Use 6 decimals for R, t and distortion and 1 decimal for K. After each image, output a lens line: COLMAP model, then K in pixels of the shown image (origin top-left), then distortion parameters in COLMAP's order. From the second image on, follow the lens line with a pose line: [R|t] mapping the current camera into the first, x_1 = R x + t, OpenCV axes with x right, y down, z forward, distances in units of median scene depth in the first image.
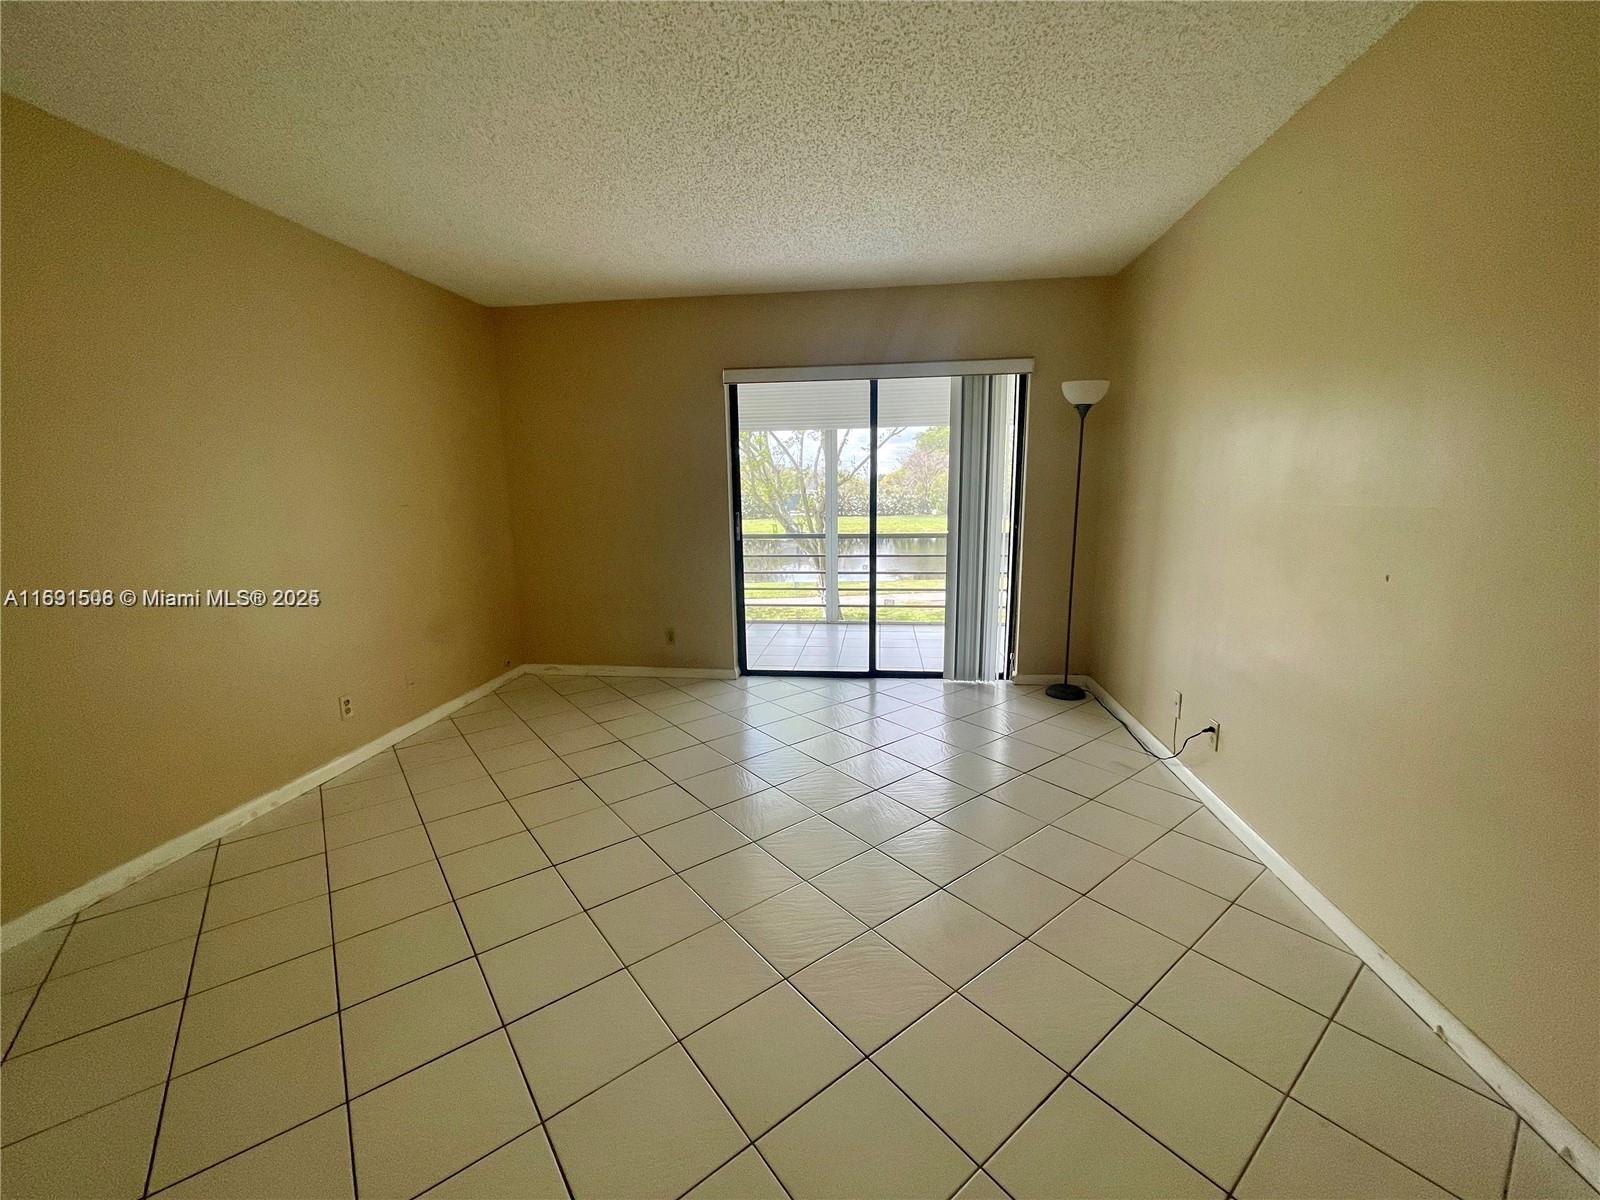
lens RADIAL K [[645.1, 0, 791.6], [0, 645.1, 605.6], [0, 0, 1]] dist [-0.005441, 0.002059]
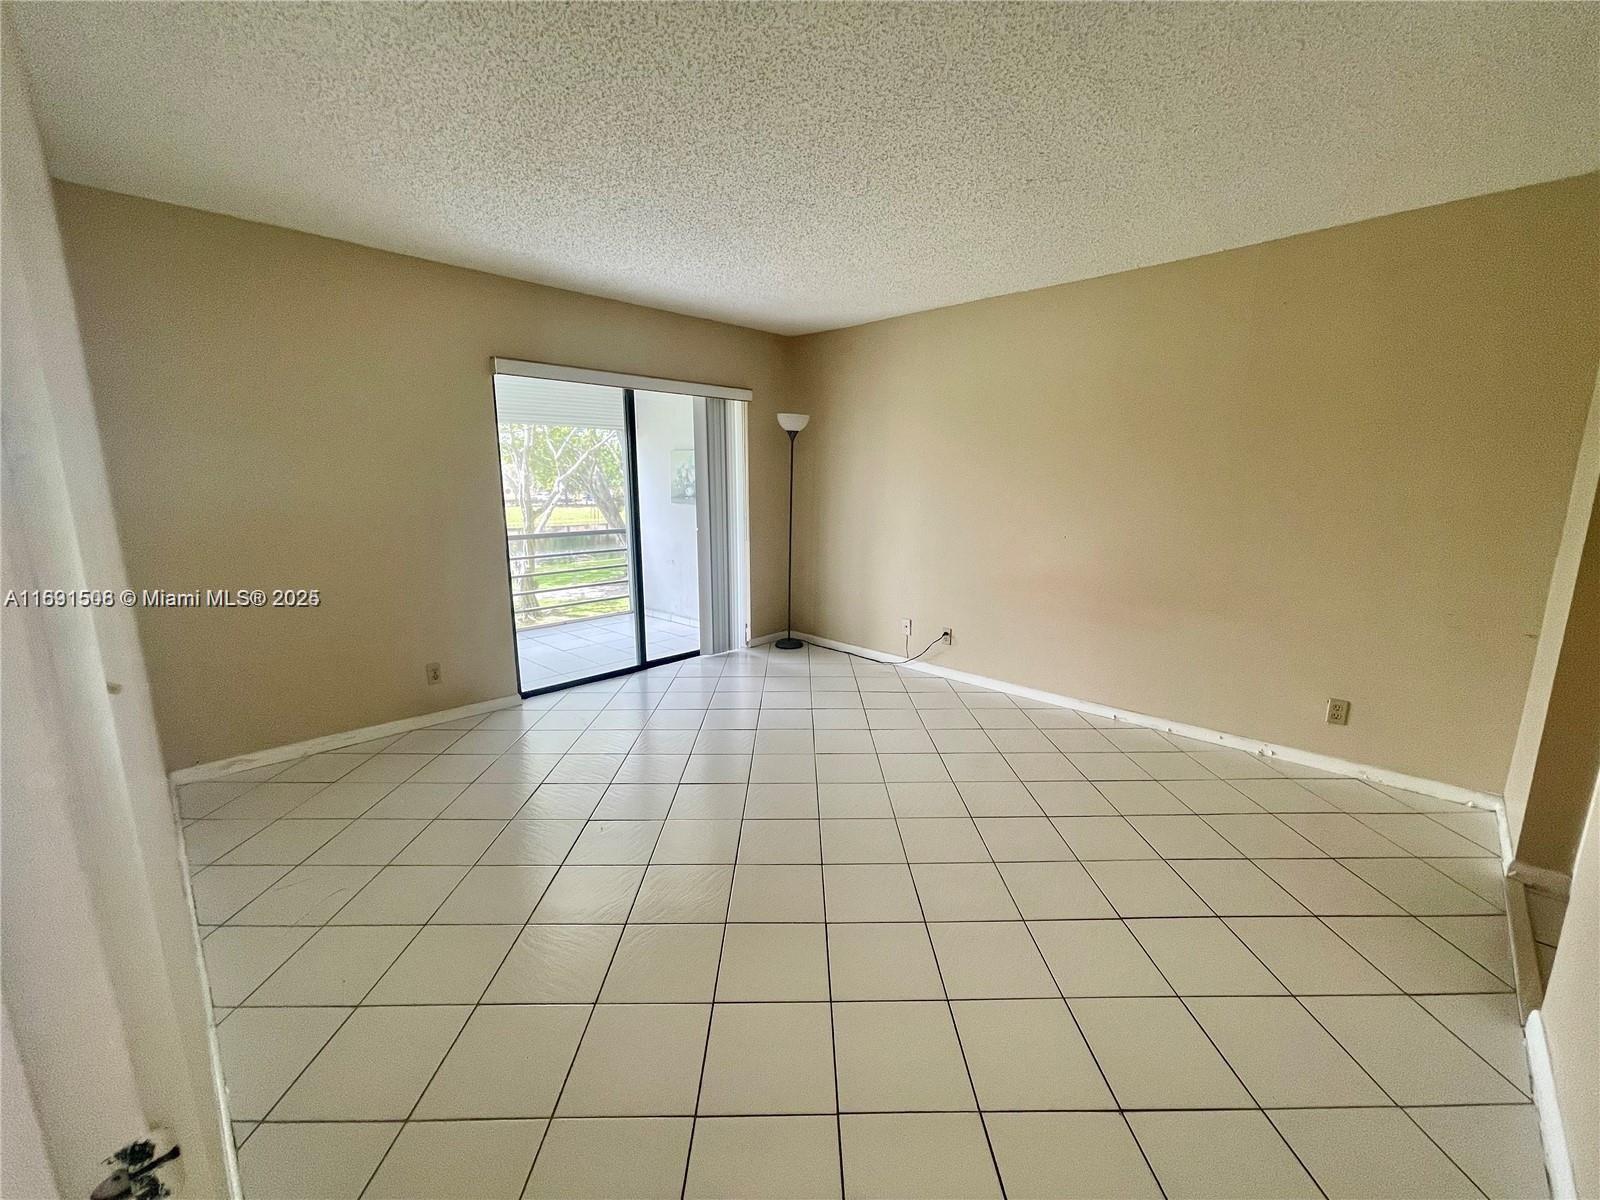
lens RADIAL K [[645.1, 0, 803.2], [0, 645.1, 598.8], [0, 0, 1]] dist [-0.005441, 0.002059]
pose [[0.602075, -0.128662, 0.788005, -0.571409], [0.133850, 0.989229, 0.059249, -0.032639], [-0.787141, 0.069802, 0.612811, 0.144609]]
